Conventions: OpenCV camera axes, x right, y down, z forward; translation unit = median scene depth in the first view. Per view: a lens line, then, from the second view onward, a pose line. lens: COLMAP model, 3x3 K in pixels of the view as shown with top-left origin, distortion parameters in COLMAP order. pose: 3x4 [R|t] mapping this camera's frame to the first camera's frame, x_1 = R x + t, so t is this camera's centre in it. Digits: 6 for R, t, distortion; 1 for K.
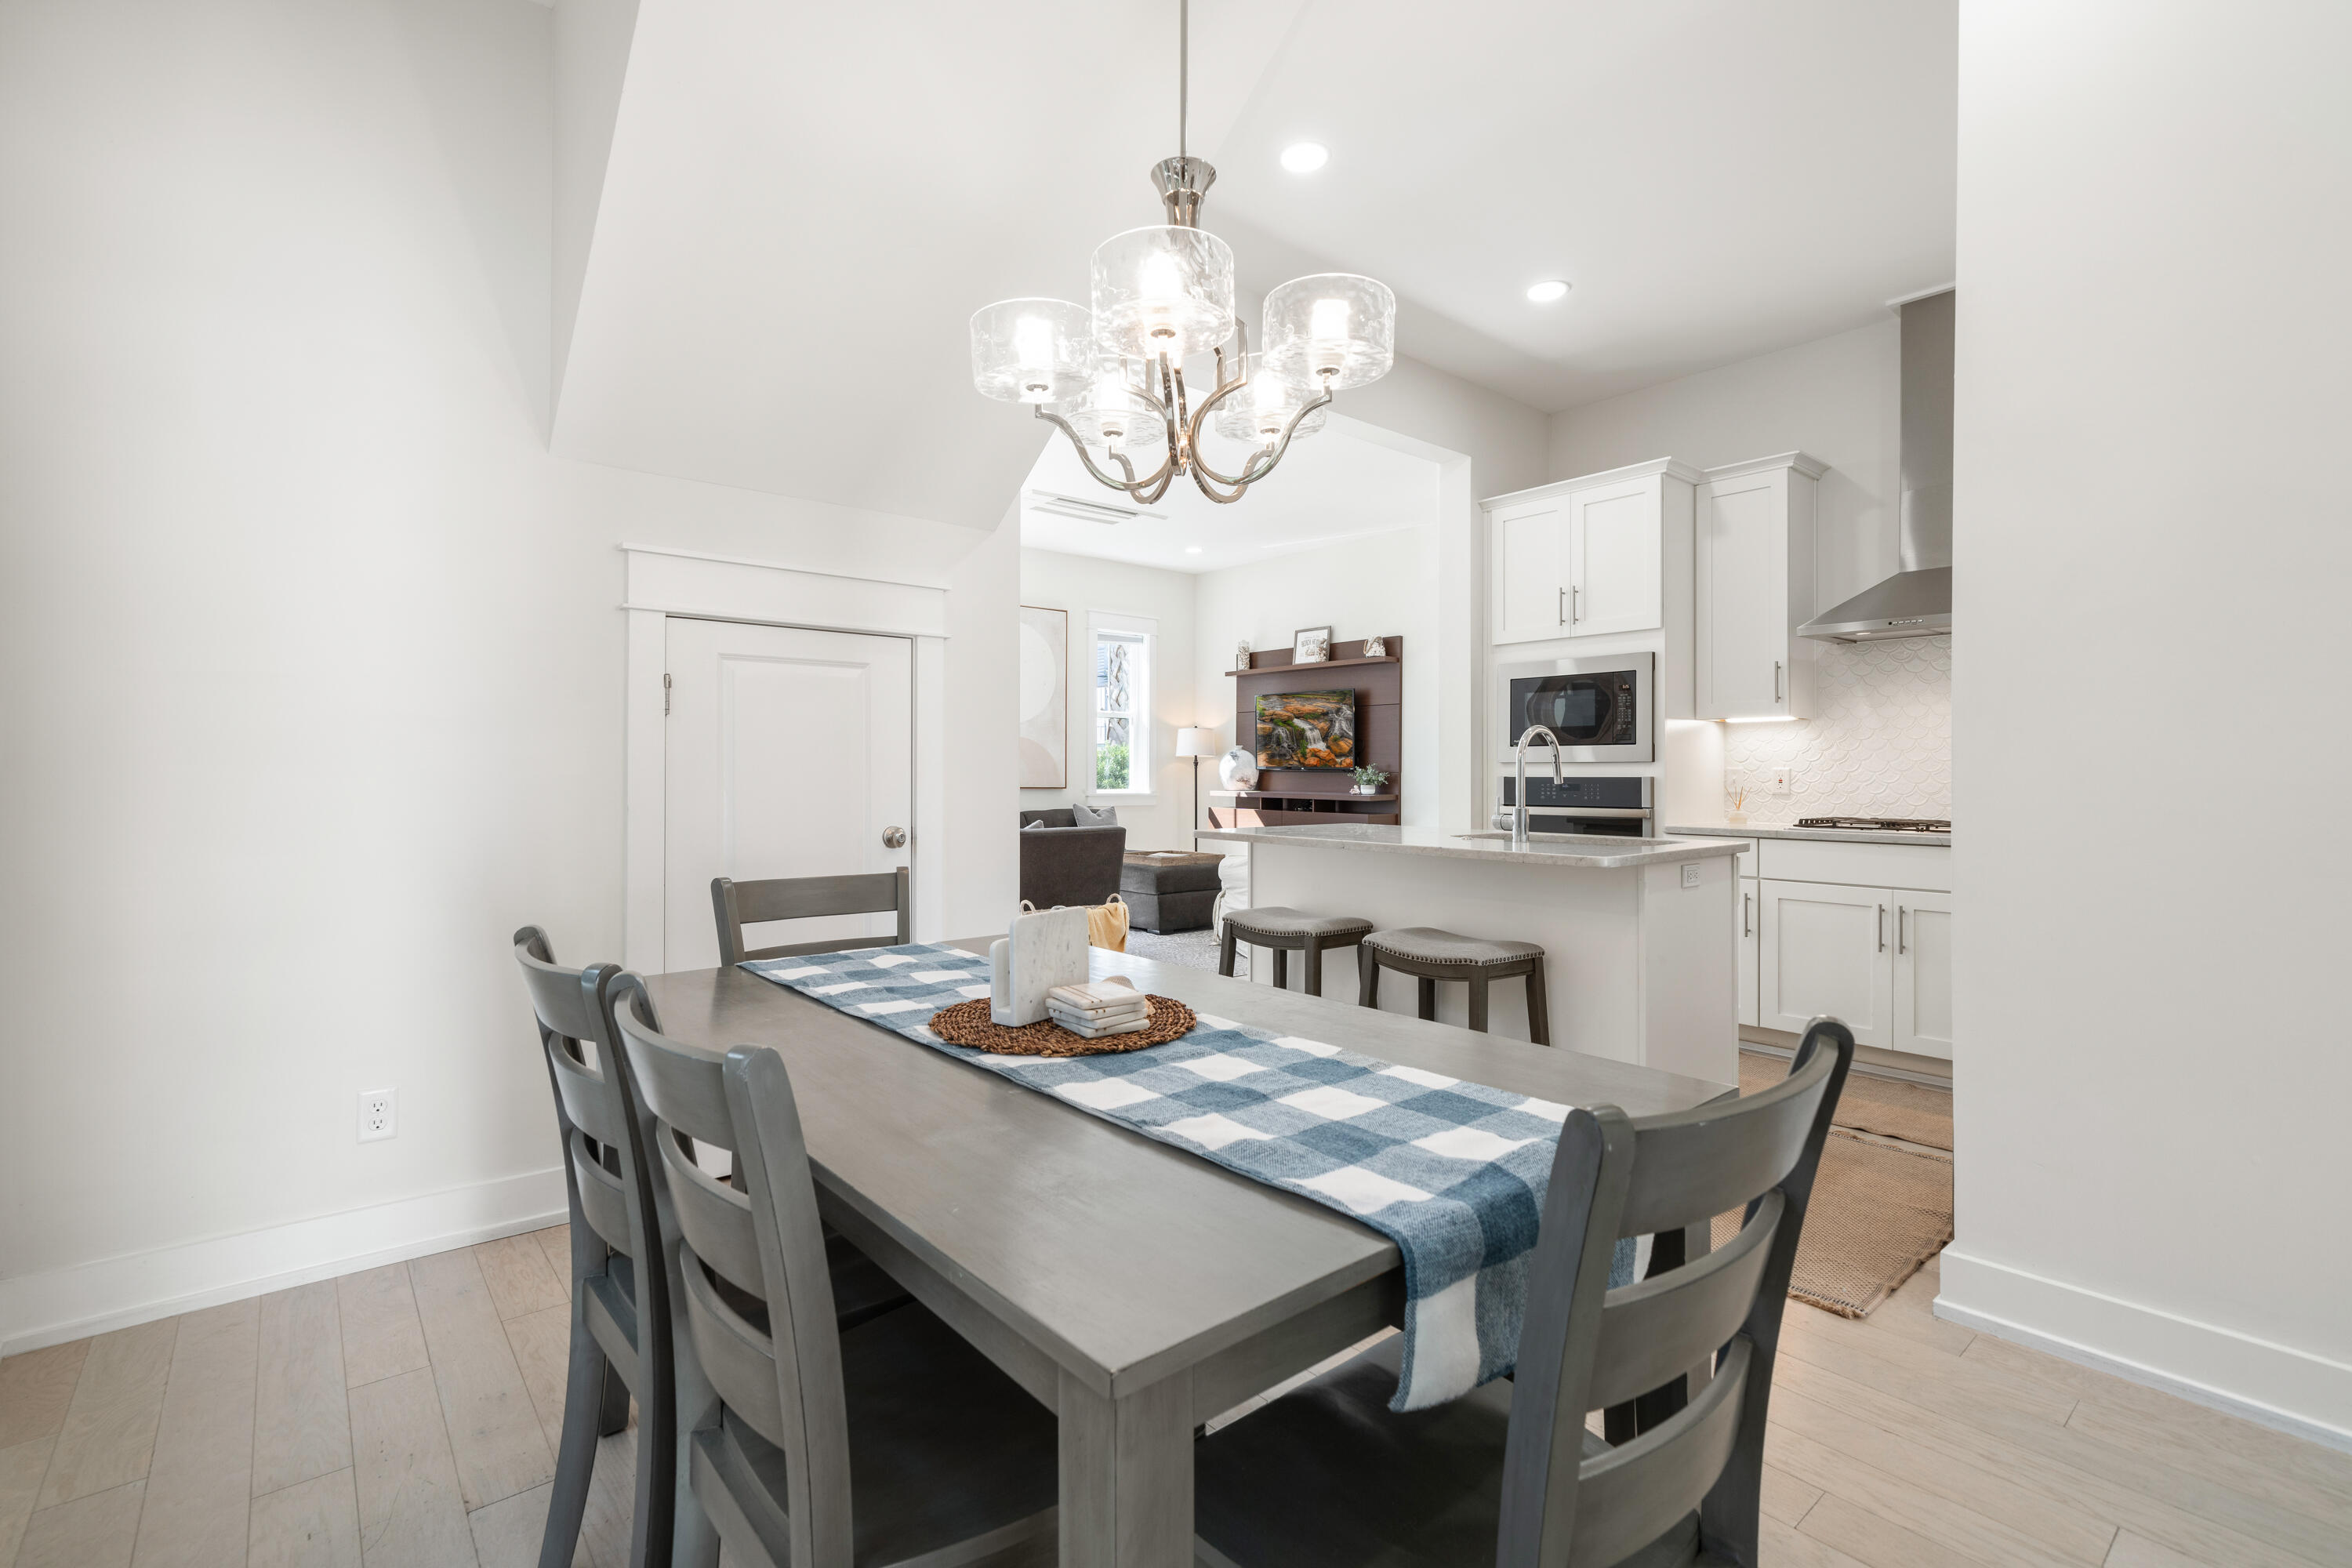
lens RADIAL K [[1071.5, 0, 1176.0], [0, 1071.5, 784.0], [0, 0, 1]] dist [0.000075, 0.000011]
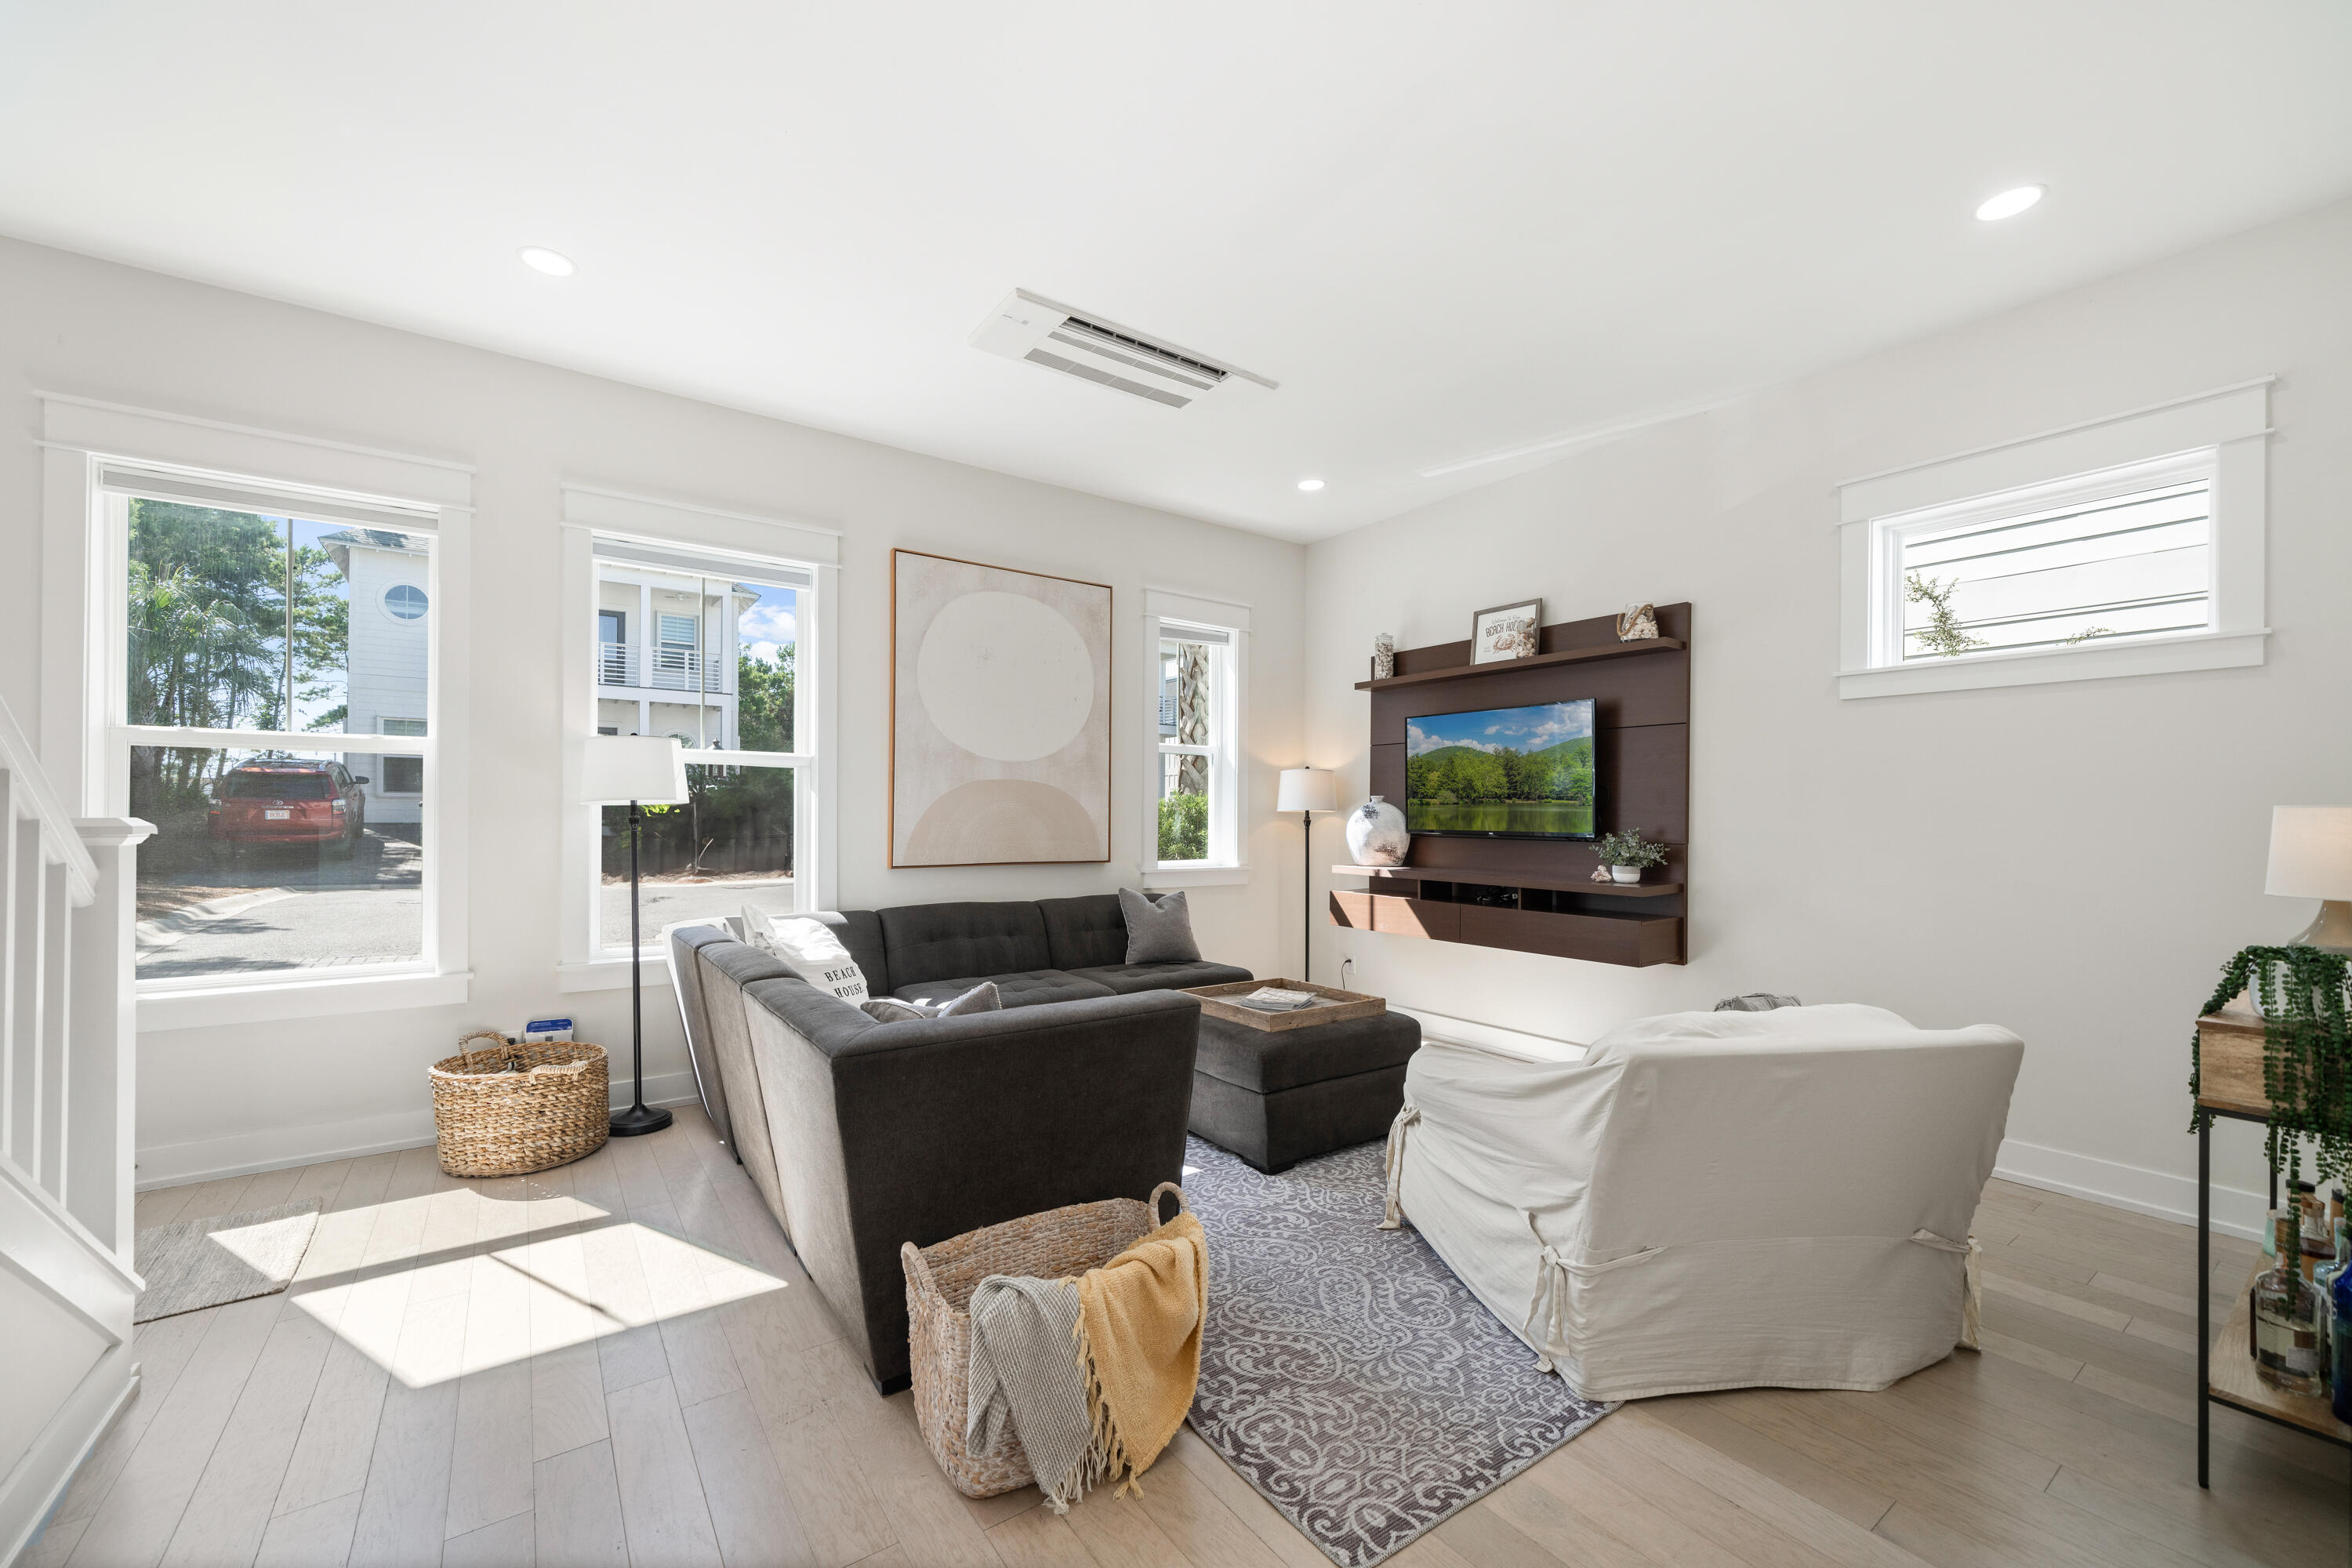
lens RADIAL K [[934.0, 0, 1176.5], [0, 934.0, 816.7], [0, 0, 1]] dist [0.000007, -0.000070]
pose [[0.997134, 0.001366, -0.075638, -0.019512], [-0.002060, 0.999957, -0.009094, -0.017886], [0.075623, 0.009224, 0.997094, 0.430275]]
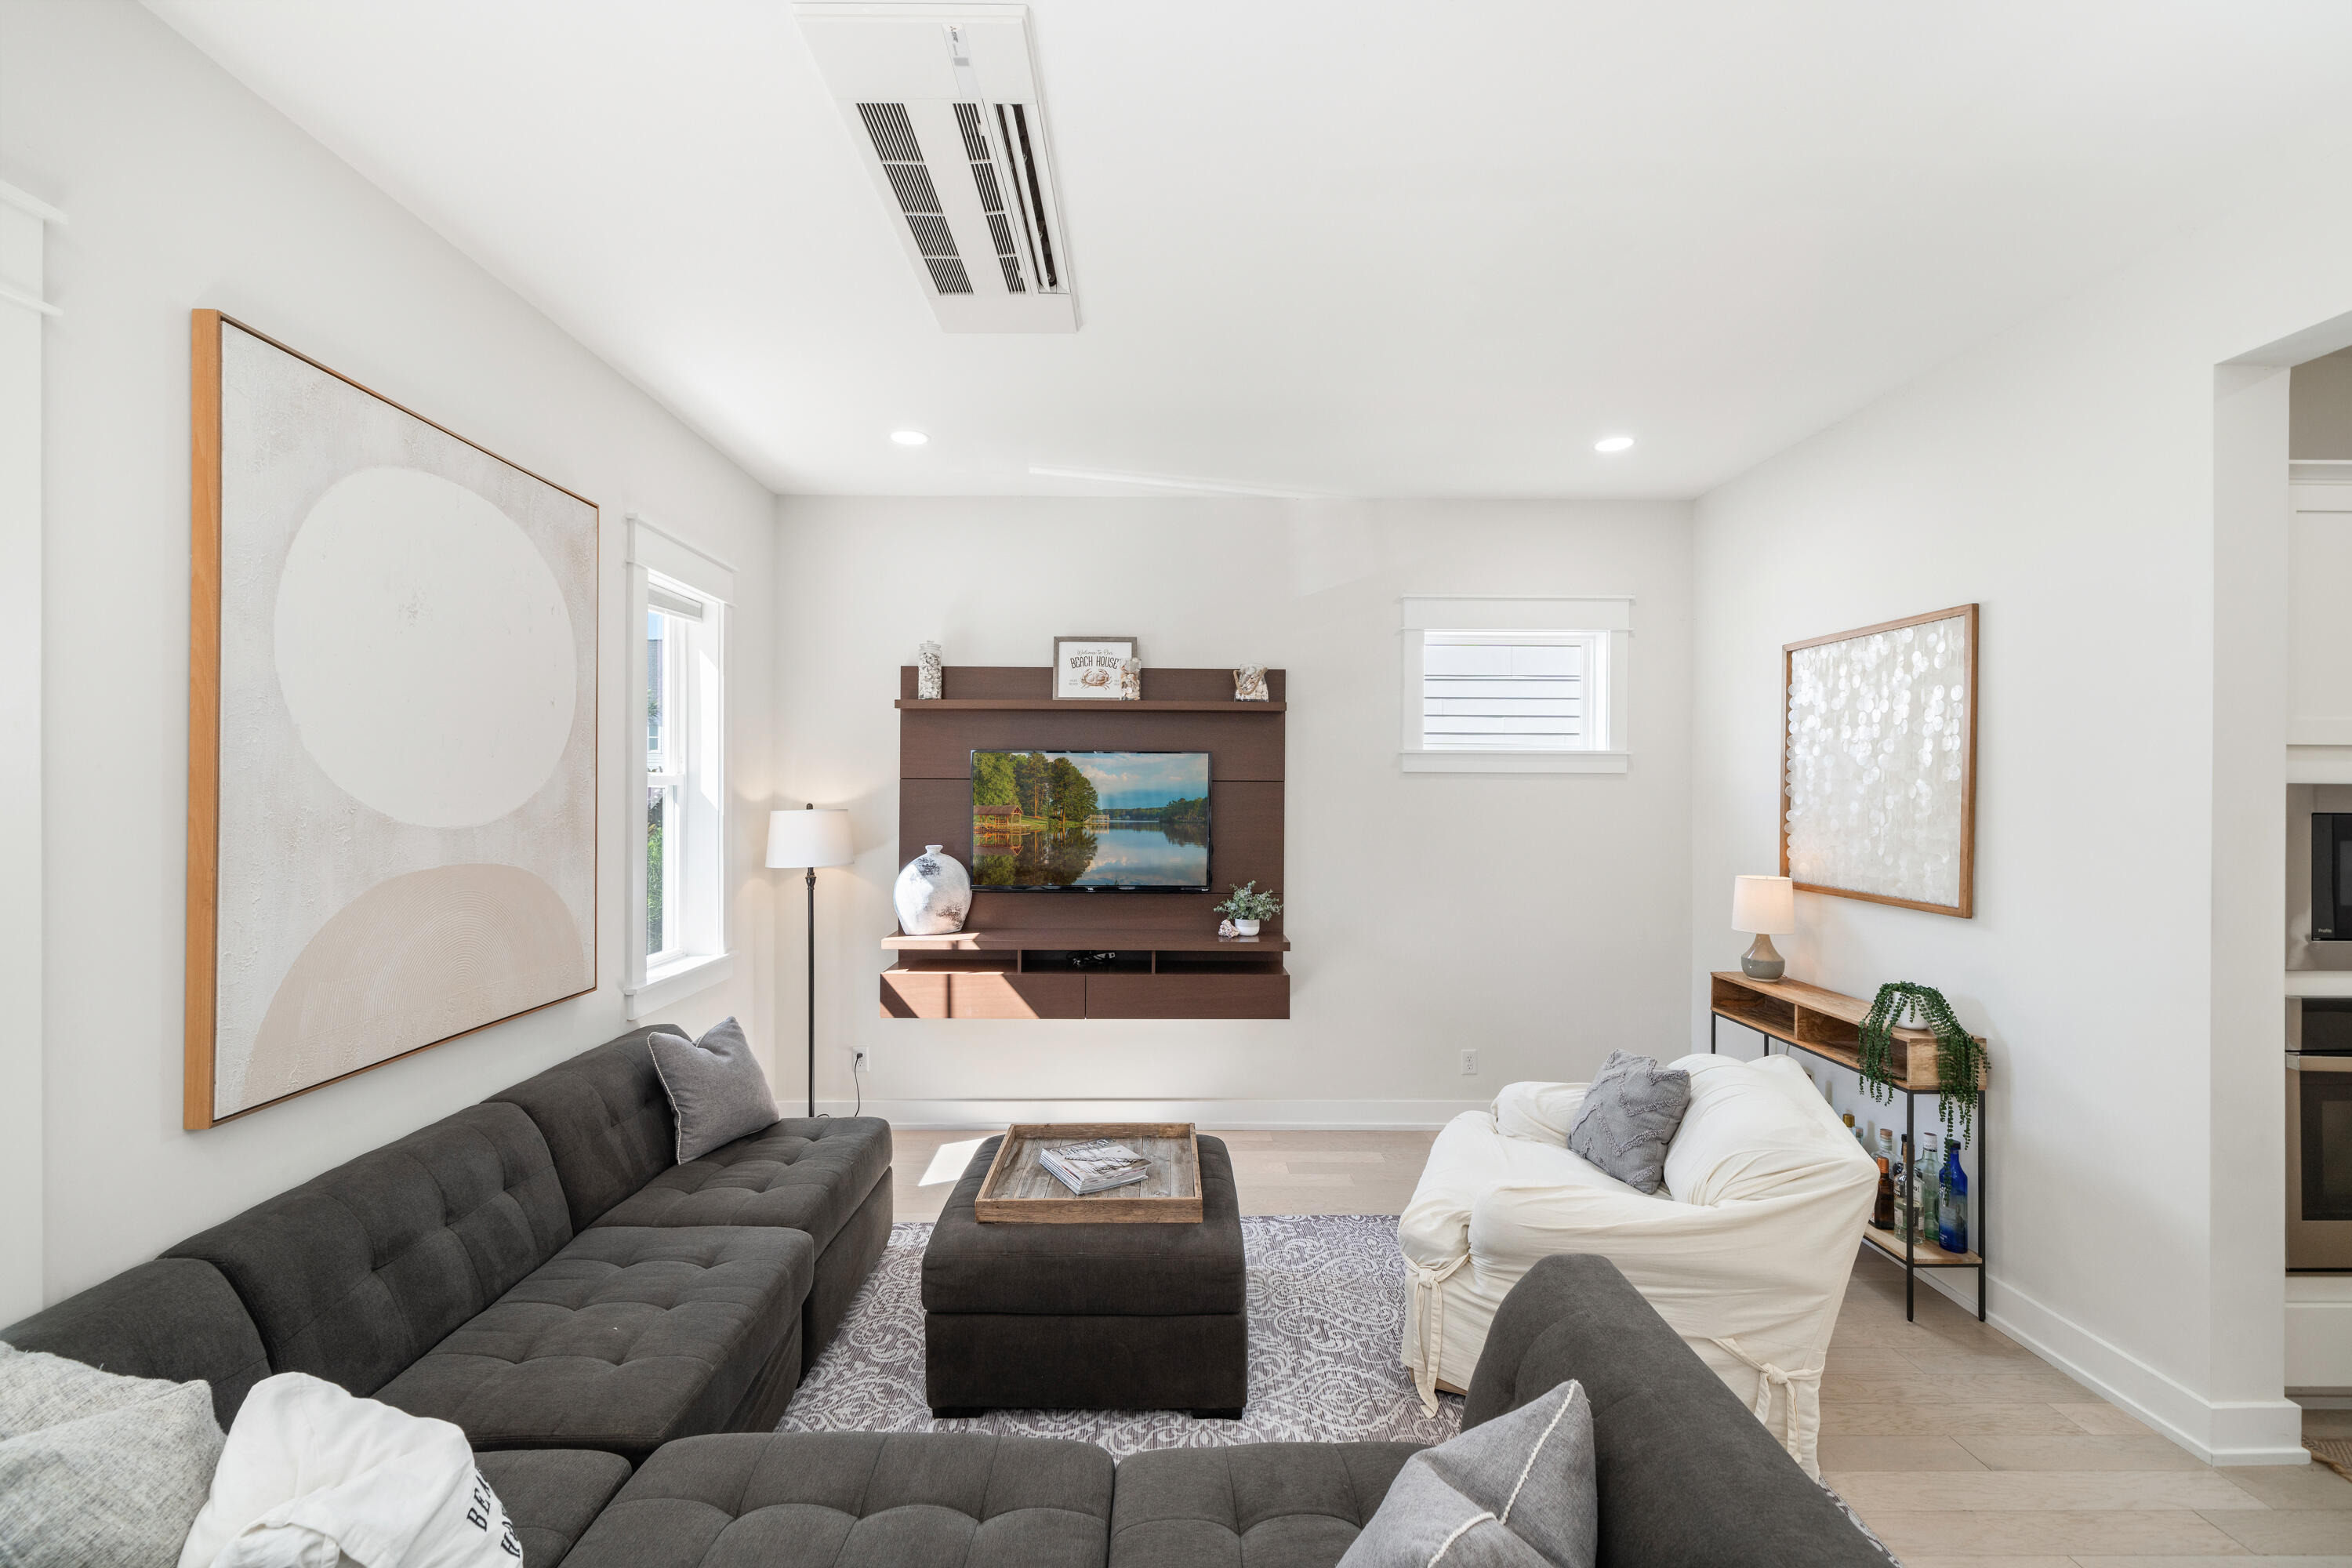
lens RADIAL K [[953.4, 0, 1176.1], [0, 953.4, 792.2], [0, 0, 1]] dist [-0.000351, -0.000064]
pose [[0.632724, -0.002702, 0.774373, -0.220732], [0.005129, 0.999987, -0.000701, -0.060278], [-0.774361, 0.004416, 0.632729, 0.619245]]
